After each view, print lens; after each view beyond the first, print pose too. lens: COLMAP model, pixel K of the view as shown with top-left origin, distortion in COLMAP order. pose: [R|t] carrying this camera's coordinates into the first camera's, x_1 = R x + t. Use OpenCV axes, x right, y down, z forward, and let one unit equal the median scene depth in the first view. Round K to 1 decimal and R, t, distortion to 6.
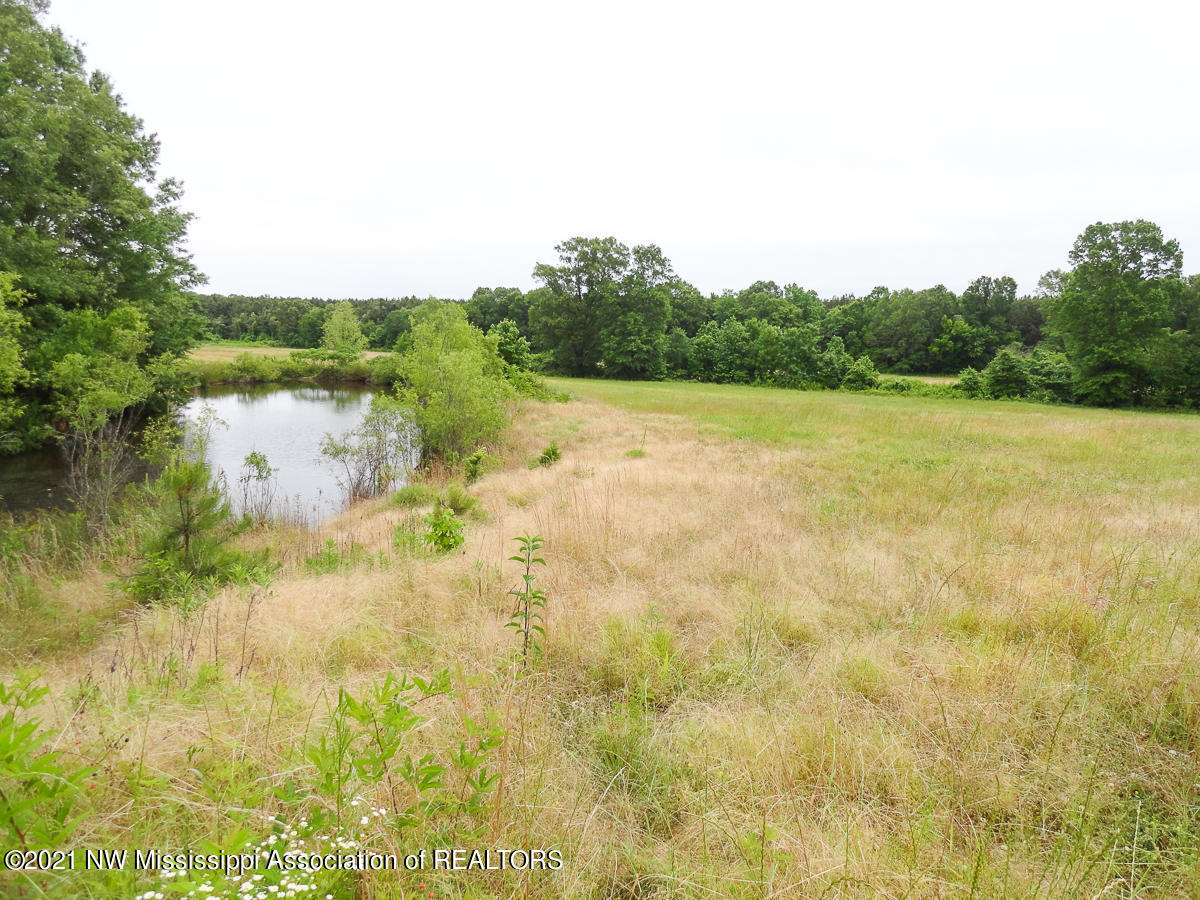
lens RADIAL K [[830.7, 0, 603.2], [0, 830.7, 445.9], [0, 0, 1]] dist [-0.000927, 0.006653]
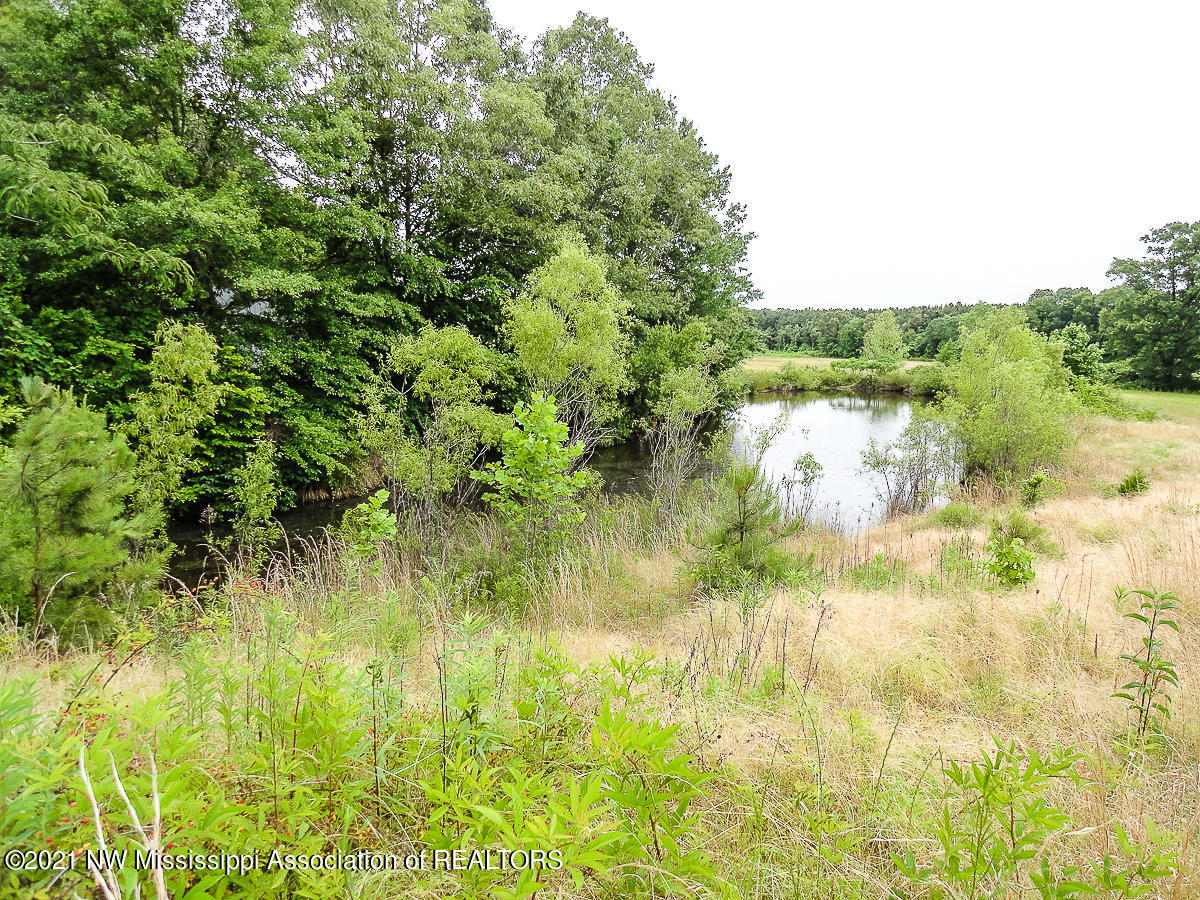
lens RADIAL K [[830.5, 0, 600.0], [0, 830.5, 450.0], [0, 0, 1]] dist [-0.007626, -0.004288]
pose [[0.811004, 0.058443, -0.582114, -0.007061], [-0.062200, 0.997972, 0.013537, -0.000378], [0.581725, 0.025229, 0.812994, 0.004256]]
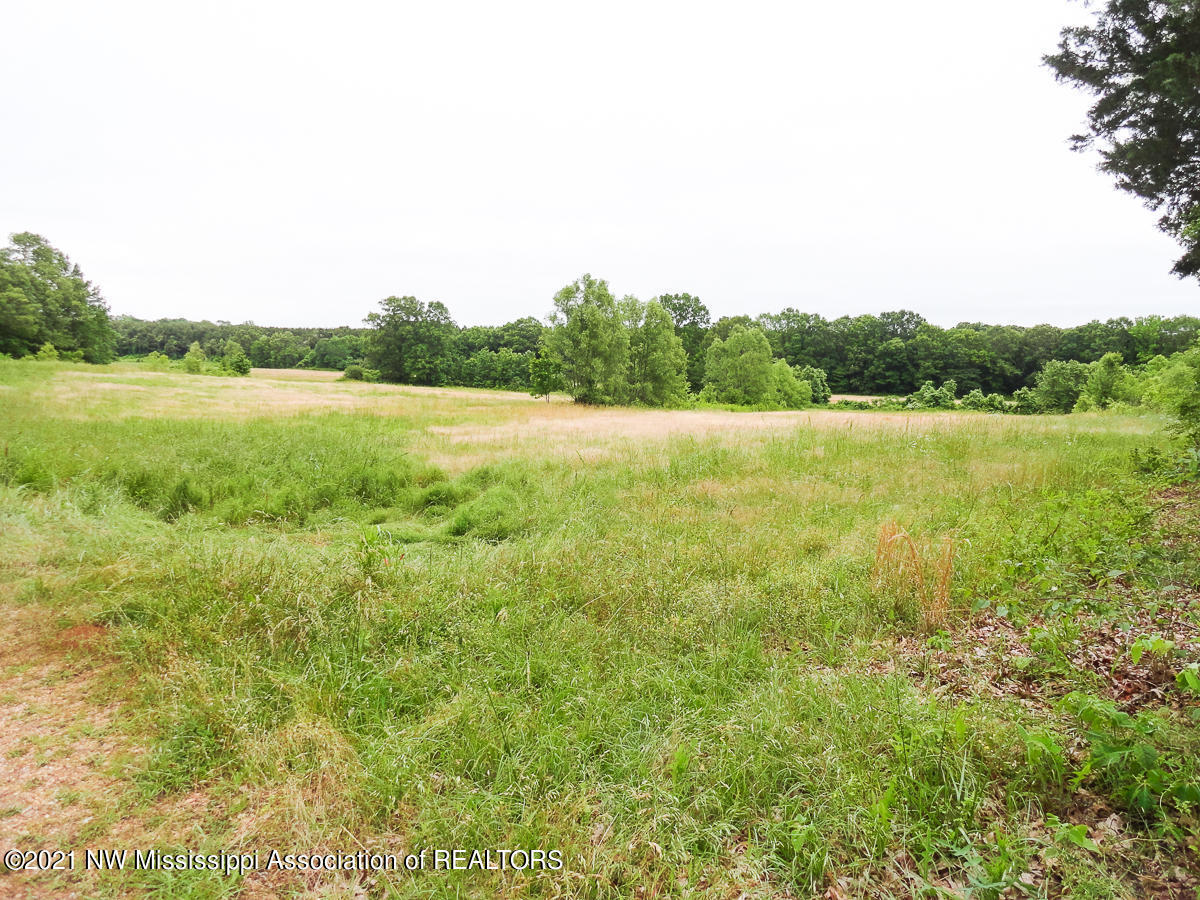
lens RADIAL K [[830.7, 0, 603.2], [0, 830.7, 445.9], [0, 0, 1]] dist [-0.000927, 0.006653]
pose [[0.999993, 0.000211, -0.003744, 0.941413], [-0.000303, 0.999699, -0.024547, 0.179781], [0.003738, 0.024548, 0.999692, -1.425118]]
